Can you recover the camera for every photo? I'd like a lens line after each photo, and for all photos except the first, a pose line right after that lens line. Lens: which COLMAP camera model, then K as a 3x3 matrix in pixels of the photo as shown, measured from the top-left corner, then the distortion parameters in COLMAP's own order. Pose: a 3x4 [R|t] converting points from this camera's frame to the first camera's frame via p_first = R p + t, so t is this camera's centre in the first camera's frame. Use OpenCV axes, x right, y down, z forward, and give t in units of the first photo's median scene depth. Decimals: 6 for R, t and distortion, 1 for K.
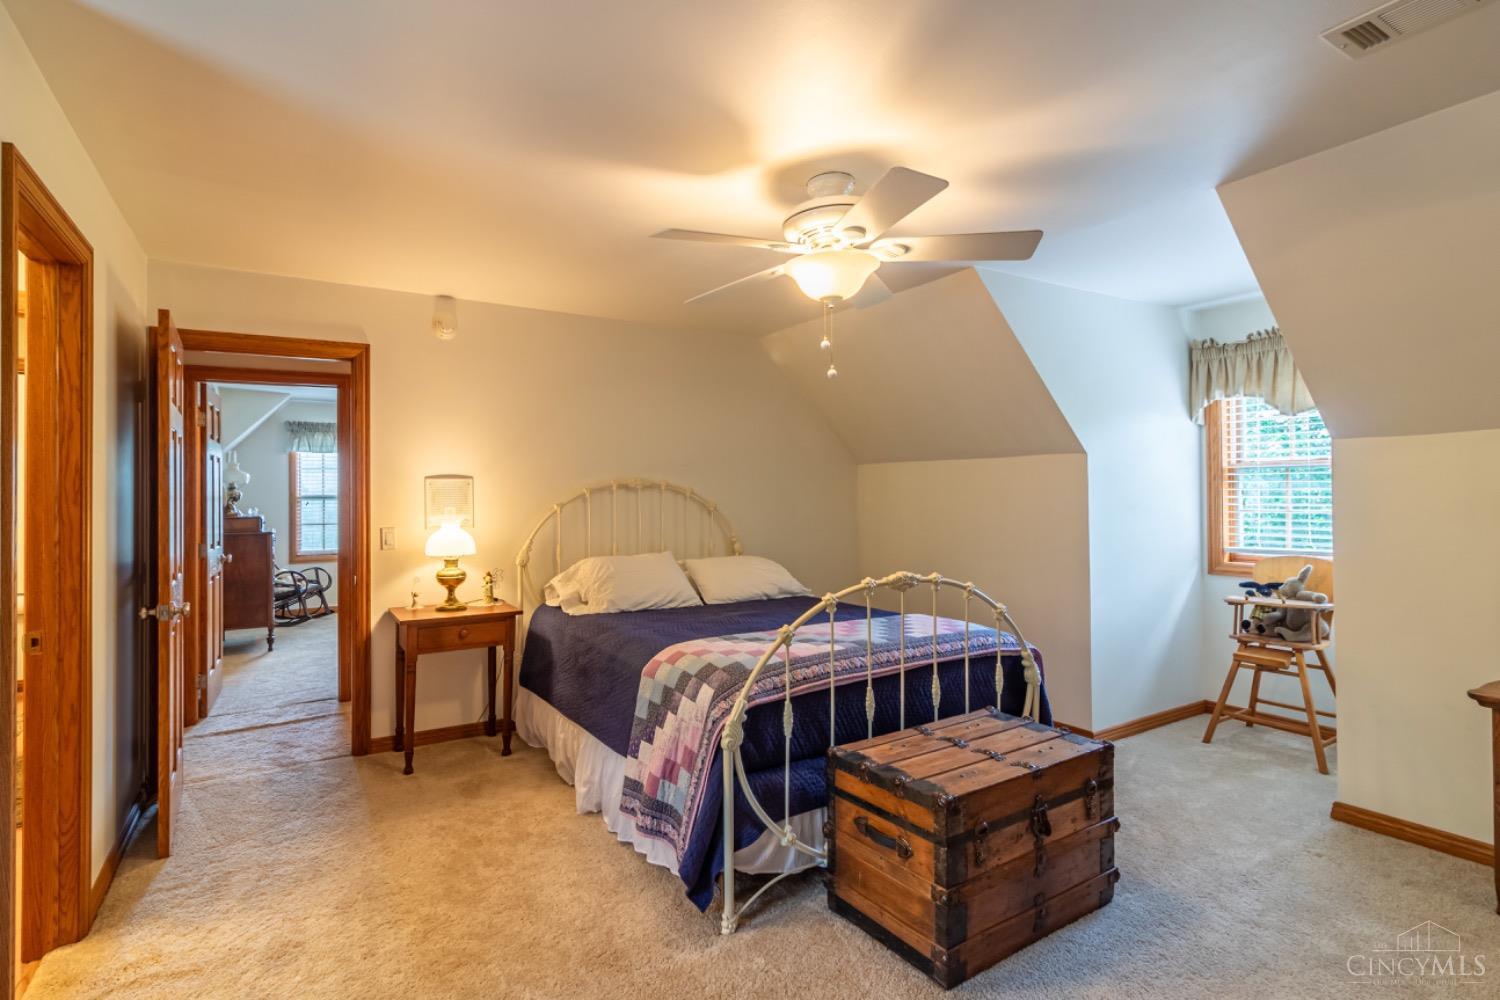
lens RADIAL K [[712.0, 0, 750.0], [0, 712.0, 500.0], [0, 0, 1]] dist [0.001081, 0.000538]
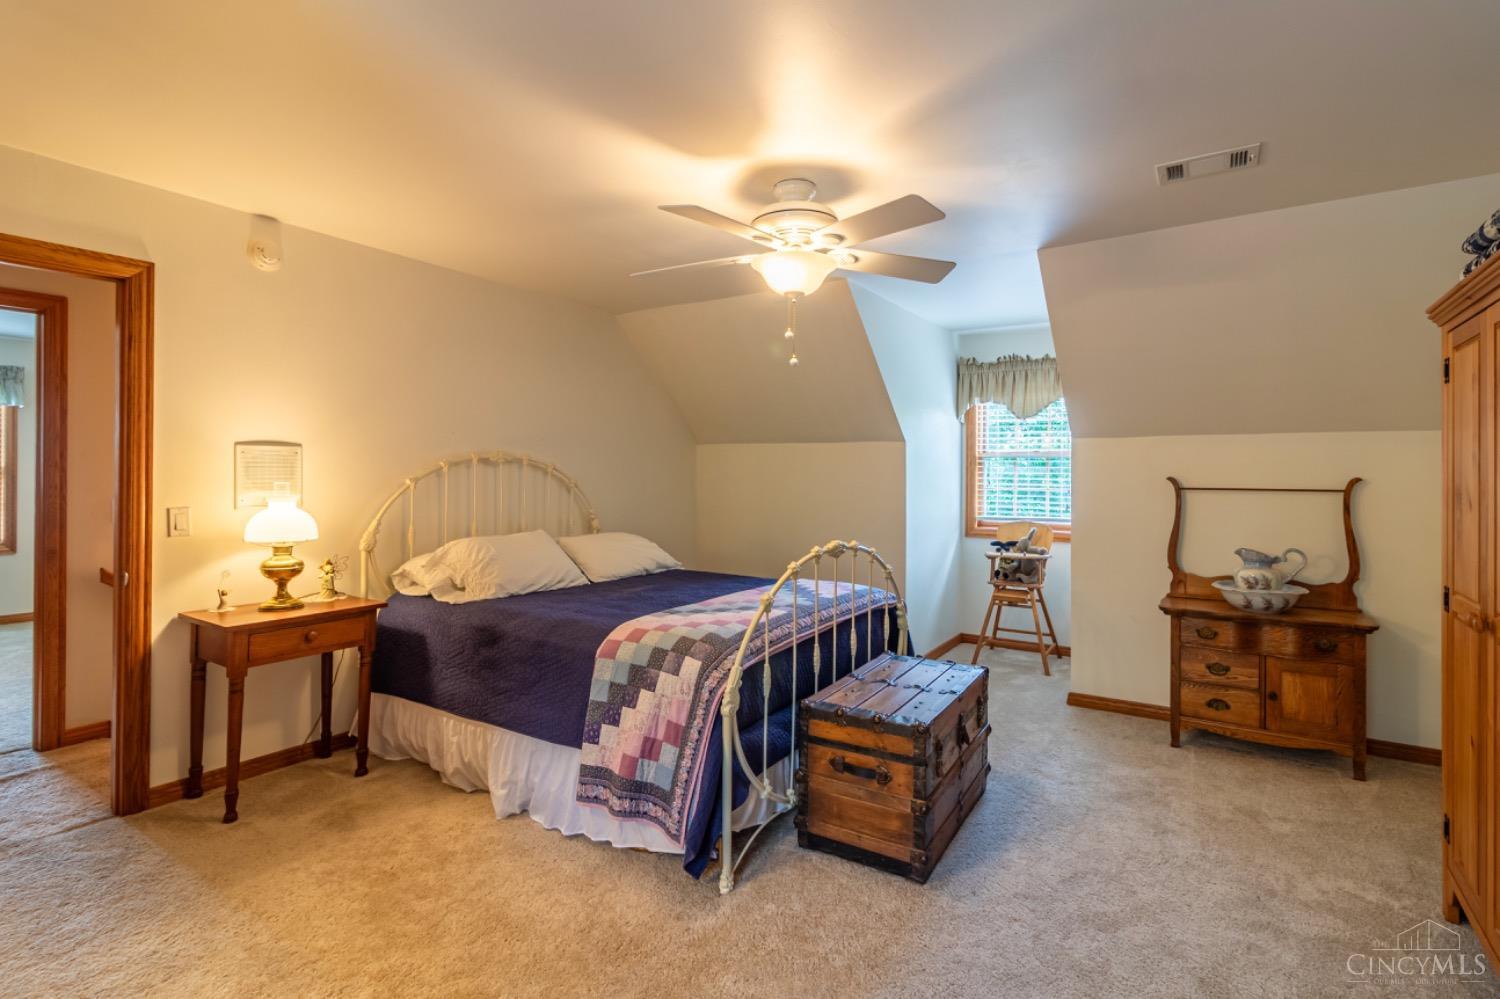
lens RADIAL K [[681.8, 0, 772.8], [0, 681.8, 482.4], [0, 0, 1]] dist [0.001506, 0.000369]
pose [[0.885949, 0.006957, 0.463730, -0.311068], [-0.009363, 0.999952, 0.002885, 0.004290], [-0.463687, -0.006898, 0.885972, 0.063512]]
